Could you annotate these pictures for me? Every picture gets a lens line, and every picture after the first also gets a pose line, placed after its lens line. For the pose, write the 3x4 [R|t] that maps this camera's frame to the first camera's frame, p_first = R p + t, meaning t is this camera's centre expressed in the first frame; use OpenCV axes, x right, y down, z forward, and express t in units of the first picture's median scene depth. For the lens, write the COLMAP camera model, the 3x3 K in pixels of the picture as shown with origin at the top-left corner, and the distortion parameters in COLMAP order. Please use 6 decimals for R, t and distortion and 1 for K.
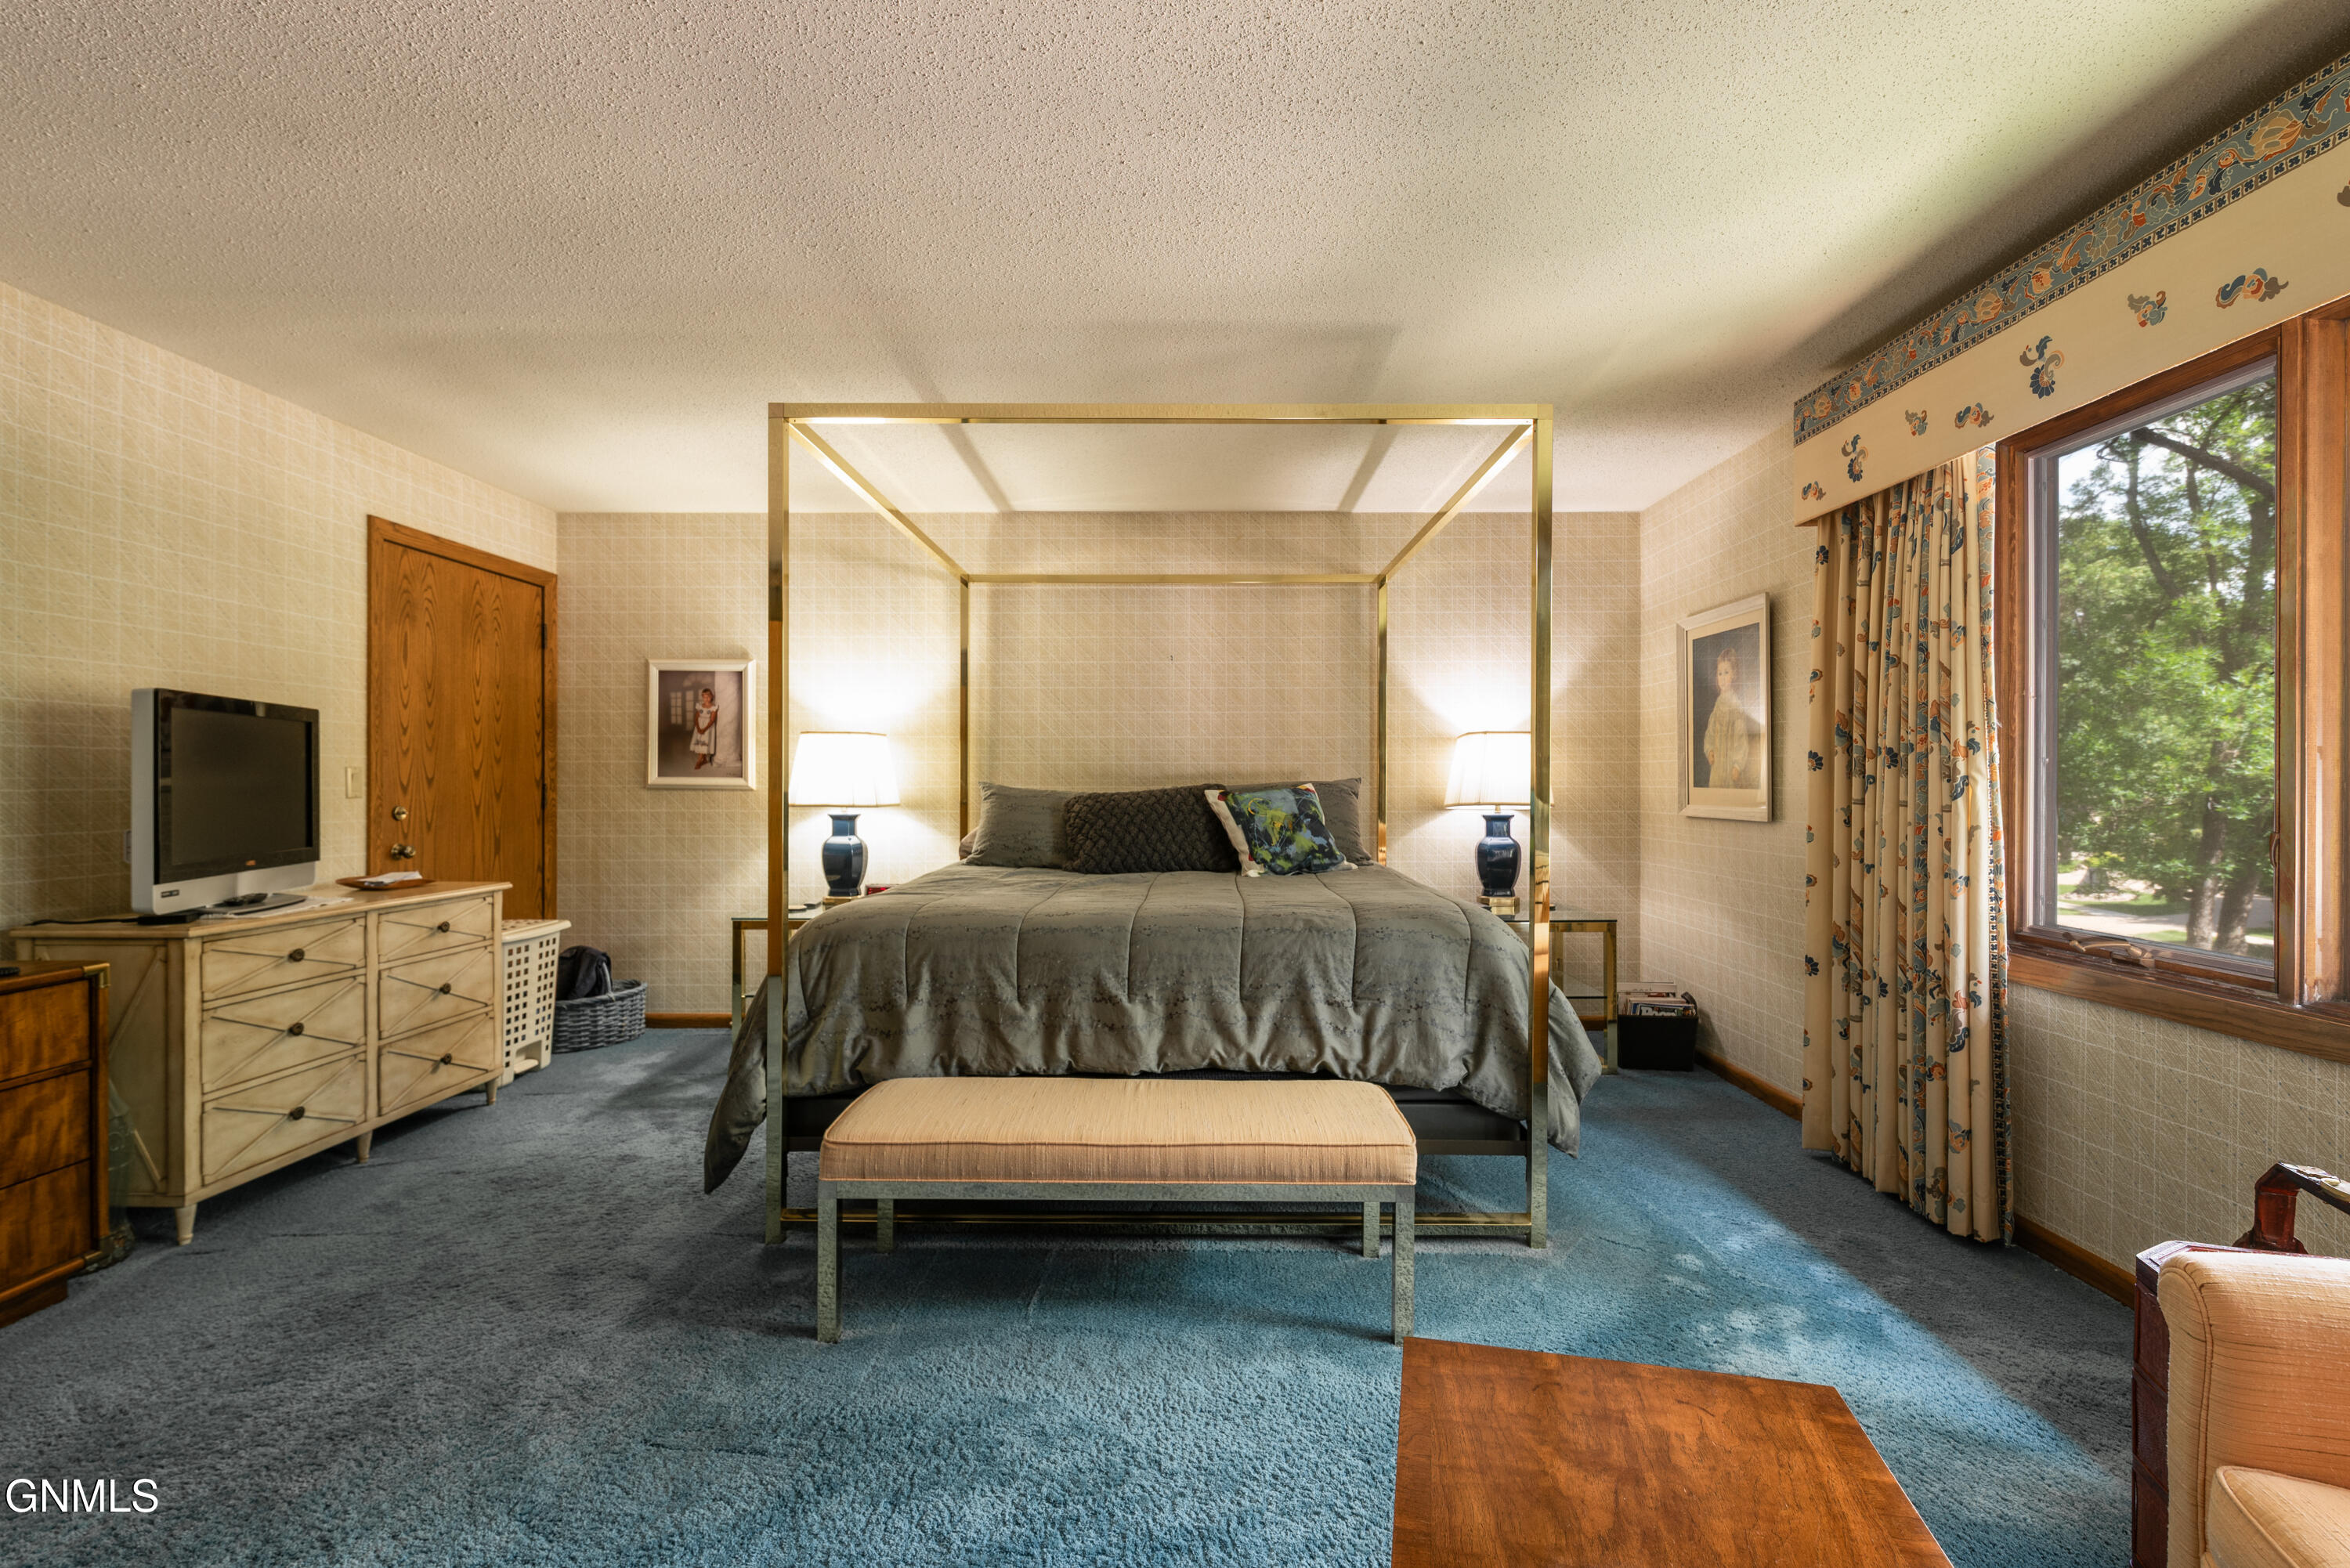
lens RADIAL K [[1016.1, 0, 1177.4], [0, 1016.1, 778.8], [0, 0, 1]] dist [0.000208, -0.000246]
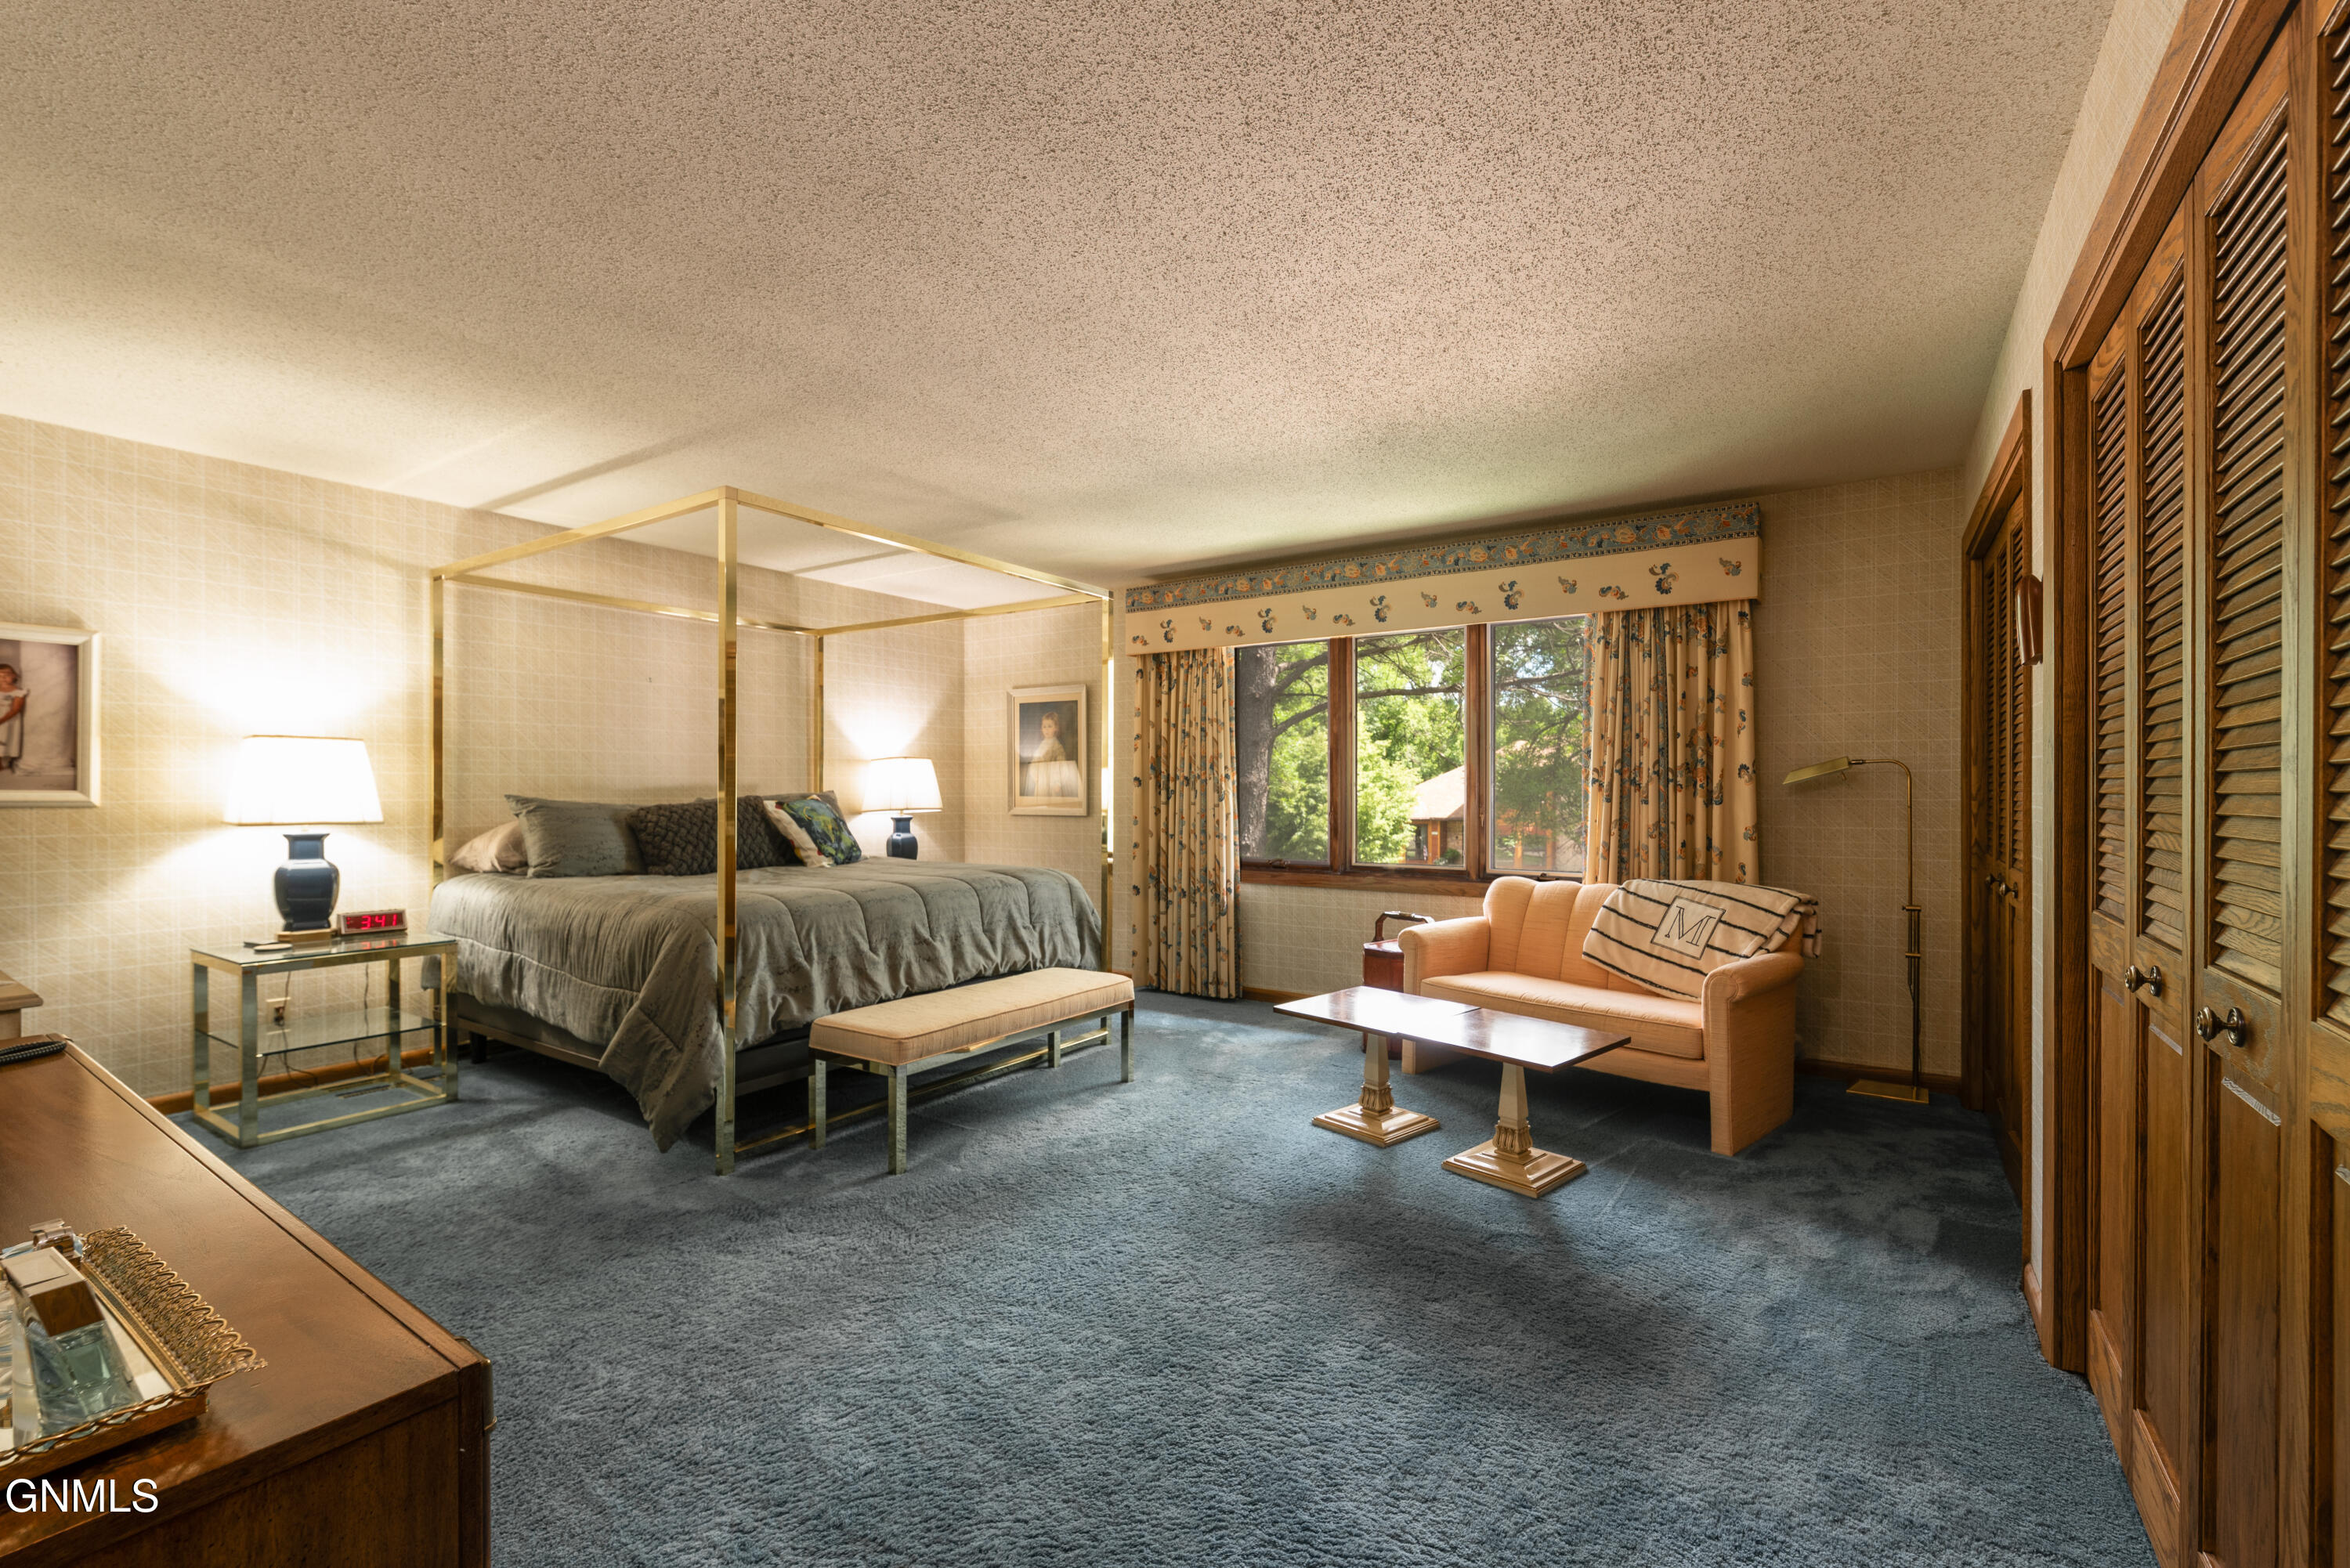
lens RADIAL K [[1016.1, 0, 1174.1], [0, 1016.1, 790.4], [0, 0, 1]] dist [0.000208, -0.000246]
pose [[0.549969, -0.000575, 0.835185, -1.070583], [-0.001631, 0.999997, 0.001762, -0.006381], [-0.835184, -0.002331, 0.549966, -0.114835]]
